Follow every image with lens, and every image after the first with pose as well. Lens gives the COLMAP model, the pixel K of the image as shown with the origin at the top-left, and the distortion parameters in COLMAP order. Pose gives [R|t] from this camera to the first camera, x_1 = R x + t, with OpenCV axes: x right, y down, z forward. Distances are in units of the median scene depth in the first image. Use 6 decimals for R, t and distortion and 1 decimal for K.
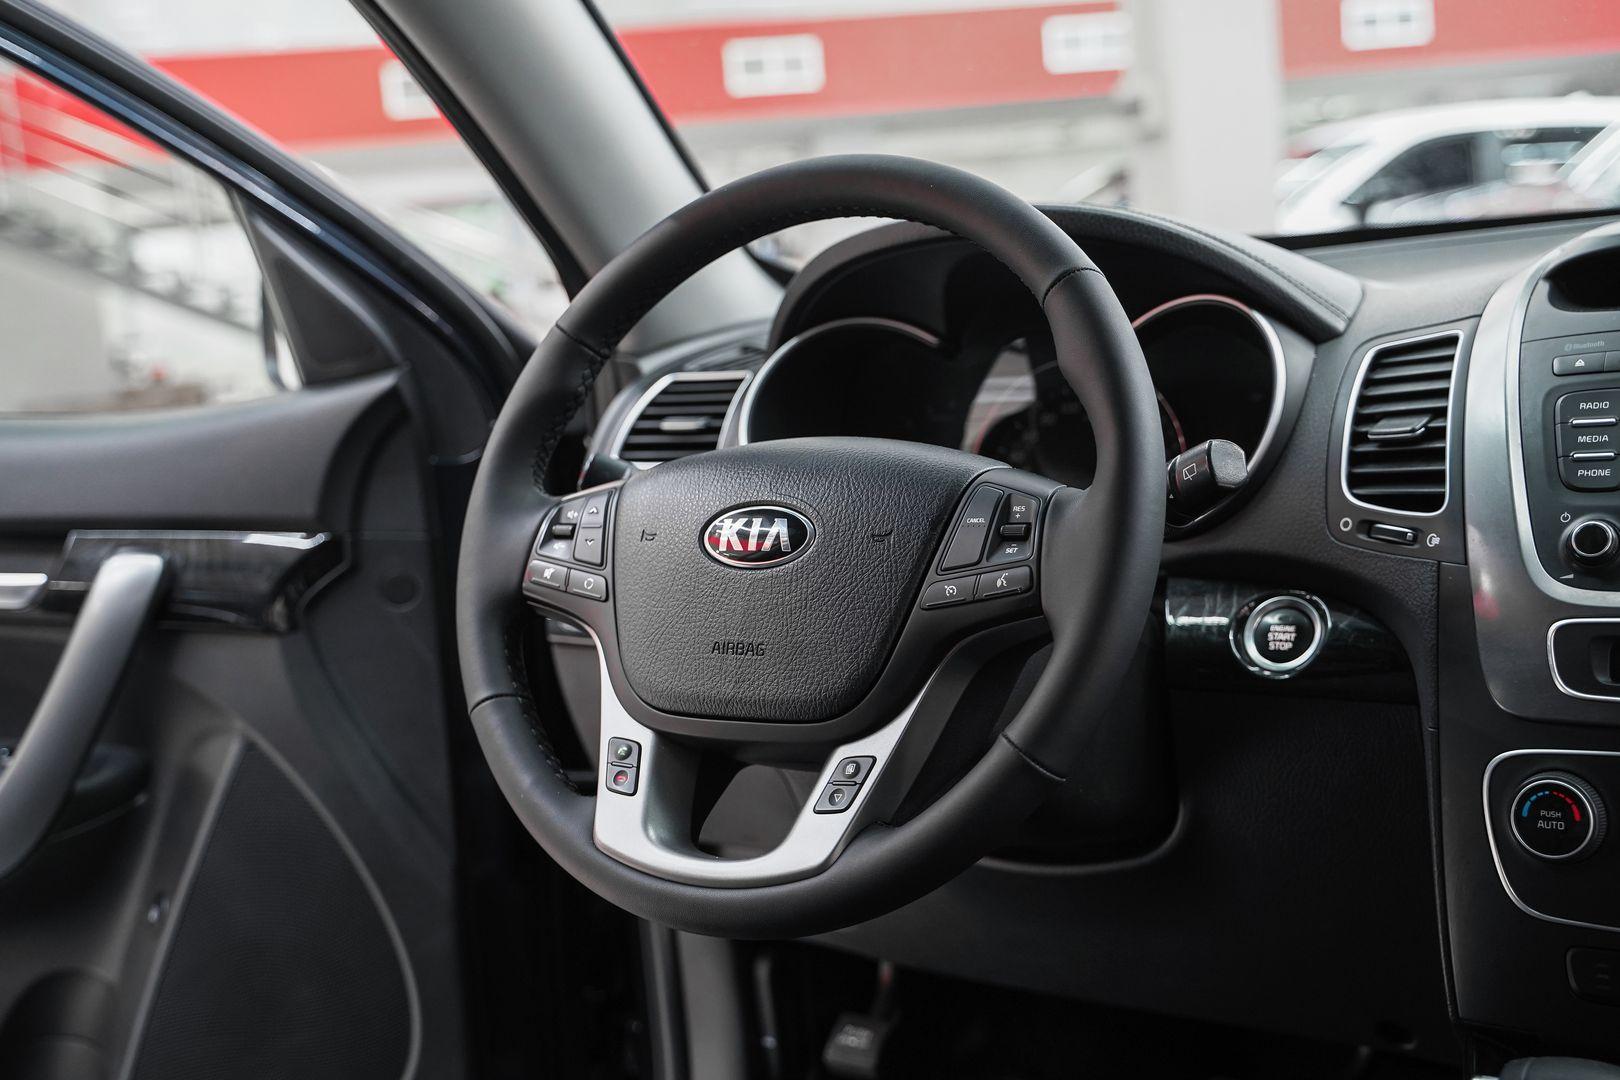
lens RADIAL K [[1937.0, 0, 810.0], [0, 1937.0, 540.0], [0, 0, 1]] dist [0.037279, 0.015963]
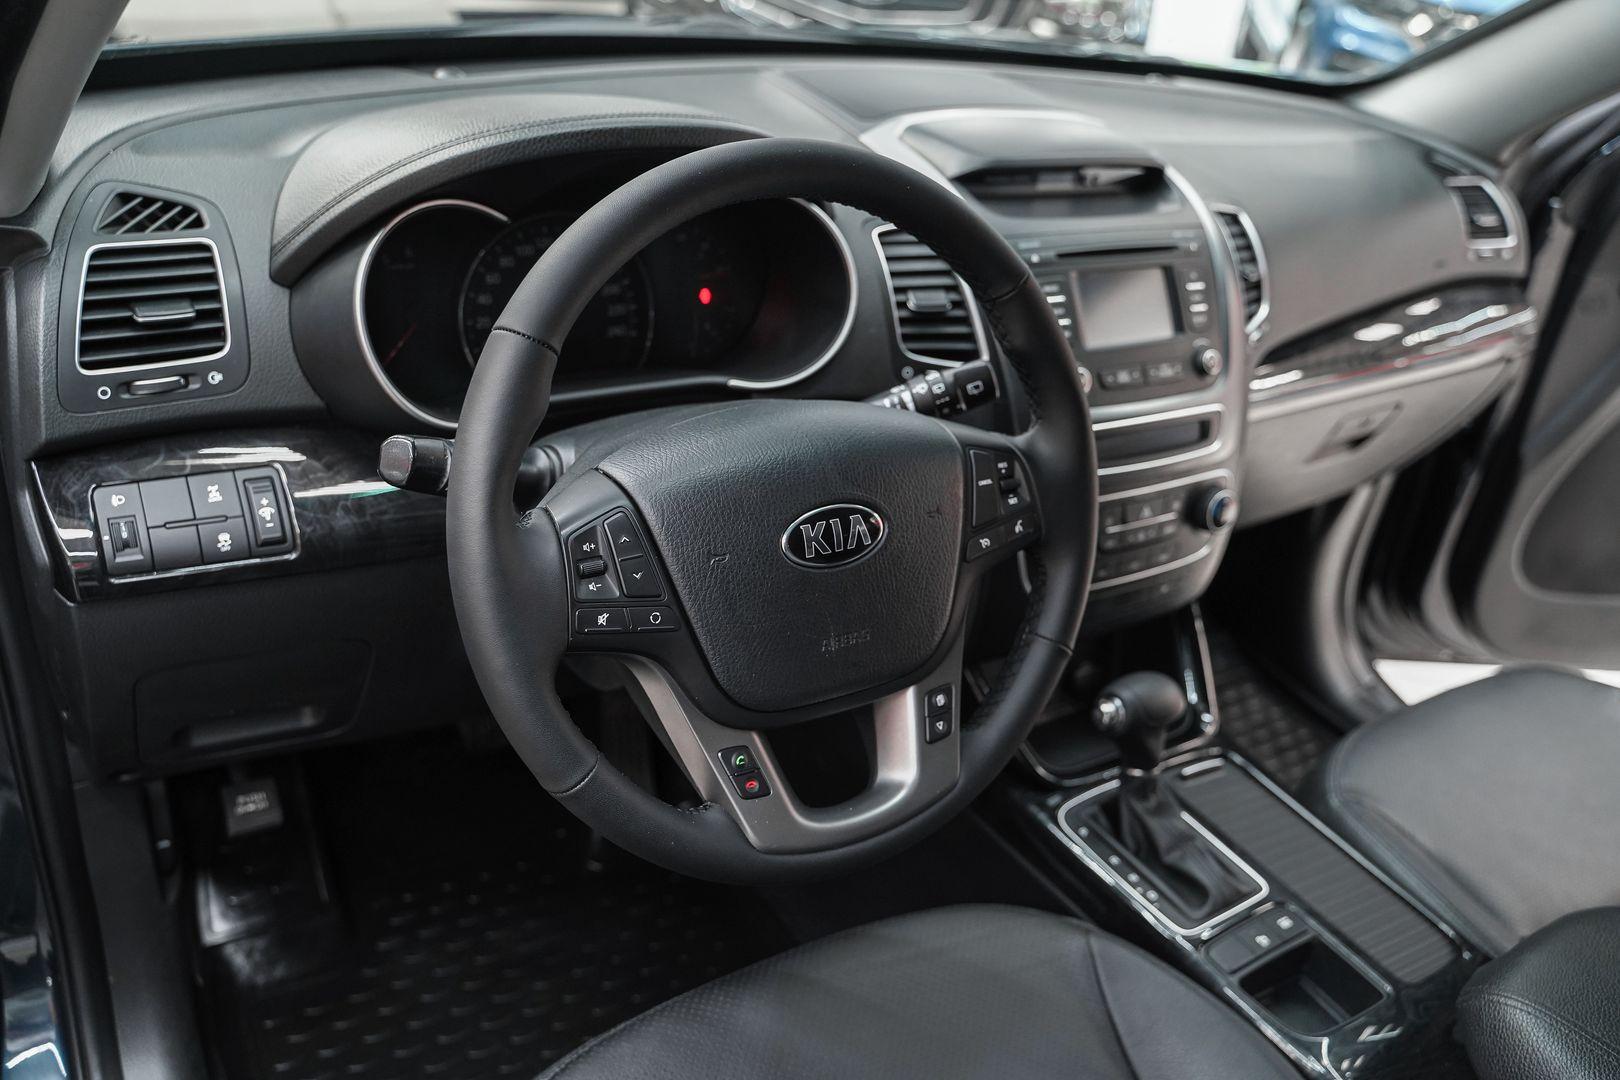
lens RADIAL K [[1321.7, 0, 803.7], [0, 1321.7, 539.4], [0, 0, 1]] dist [-0.117650, 0.098206]
pose [[0.419898, -0.331826, 0.844735, -0.617651], [-0.040971, 0.922885, 0.382890, -0.263165], [-0.906646, -0.195385, 0.373922, 0.694205]]
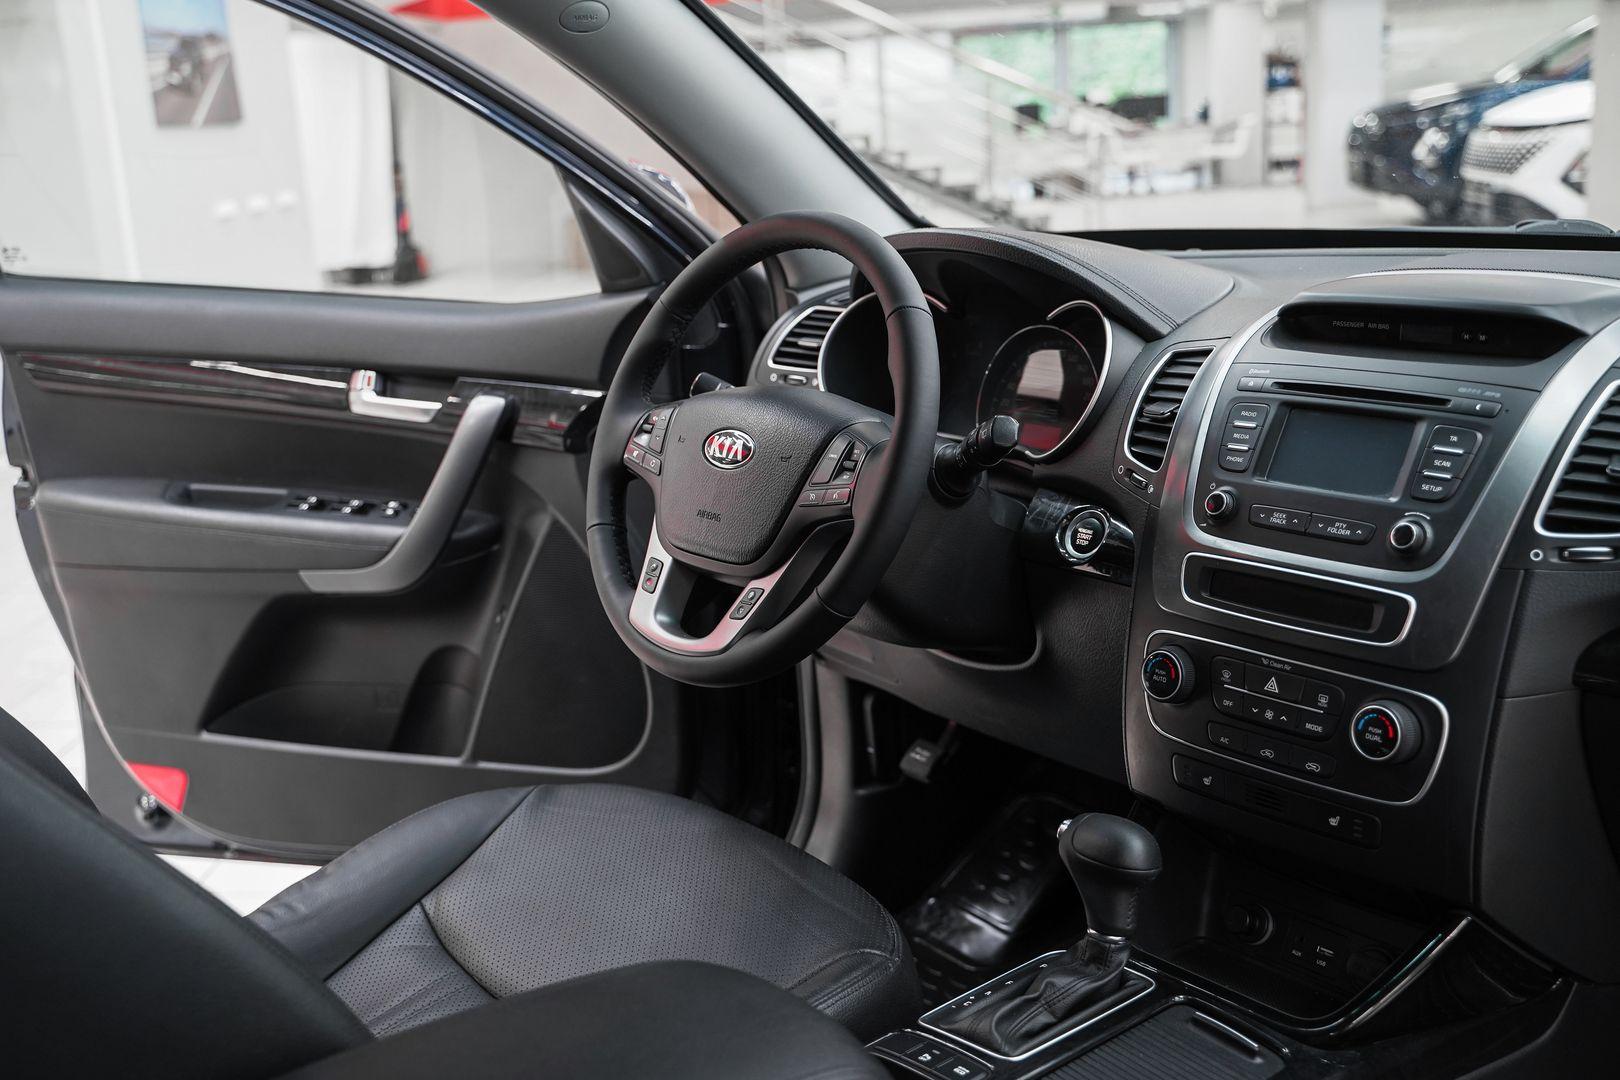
lens RADIAL K [[1653.9, 0, 805.5], [0, 1653.9, 519.4], [0, 0, 1]] dist [-0.017799, 0.014410]
pose [[0.953118, 0.102479, -0.284717, 0.417465], [-0.066701, 0.988915, 0.132657, -0.126189], [0.295156, -0.107447, 0.949388, -0.311996]]
